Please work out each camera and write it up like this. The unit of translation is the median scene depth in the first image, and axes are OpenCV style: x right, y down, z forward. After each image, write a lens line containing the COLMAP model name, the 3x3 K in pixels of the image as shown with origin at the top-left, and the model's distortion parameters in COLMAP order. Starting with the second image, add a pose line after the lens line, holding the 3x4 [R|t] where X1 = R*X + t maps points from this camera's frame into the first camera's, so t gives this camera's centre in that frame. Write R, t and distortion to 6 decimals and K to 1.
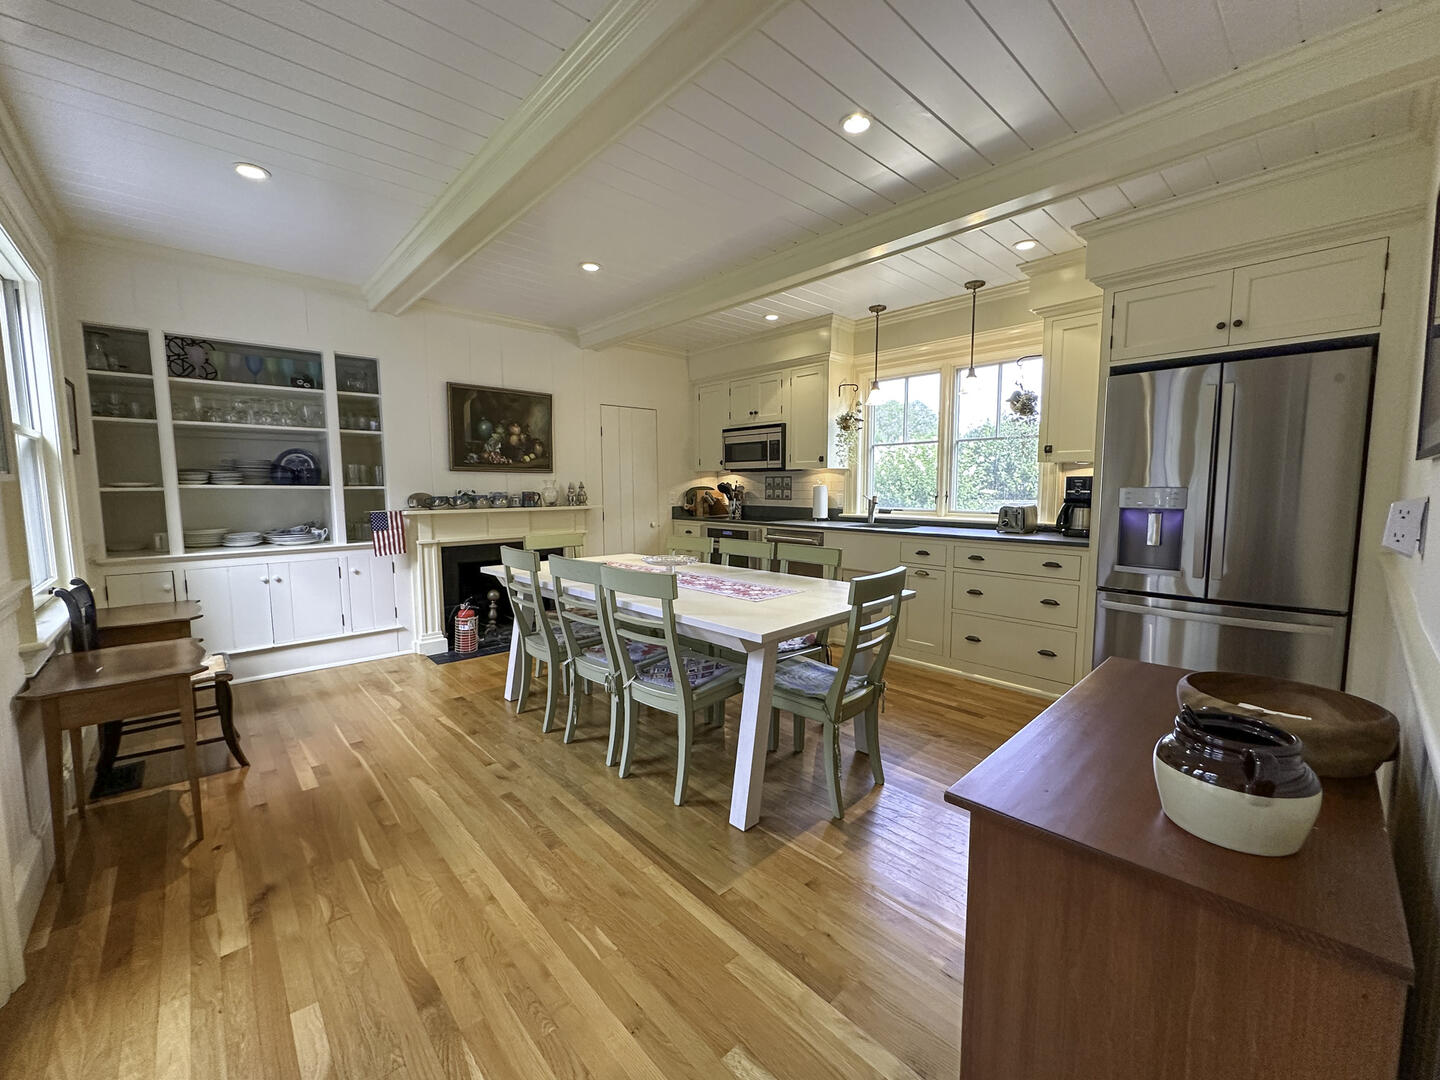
lens RADIAL K [[585.7, 0, 719.6], [0, 585.7, 537.9], [0, 0, 1]] dist [0.001127, 0.000057]
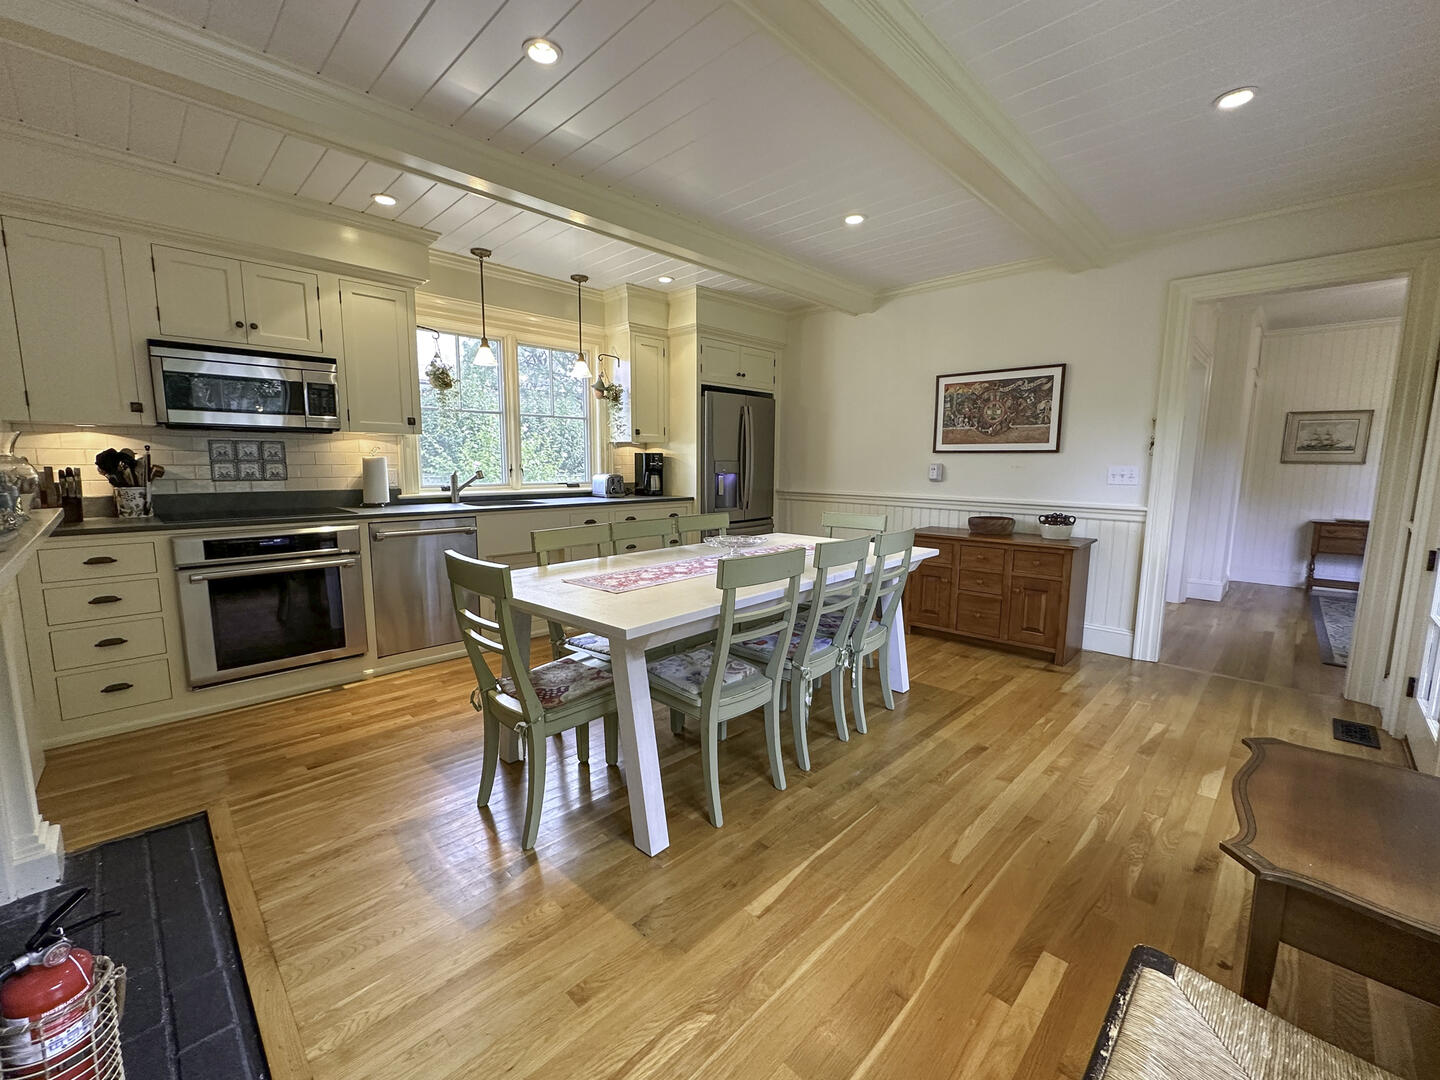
lens RADIAL K [[585.7, 0, 718.7], [0, 585.7, 539.6], [0, 0, 1]] dist [0.001127, 0.000057]
pose [[-0.044007, -0.134229, 0.989973, -0.692398], [0.083054, 0.987011, 0.137519, -0.065636], [-0.995573, 0.088273, -0.032287, 0.749799]]
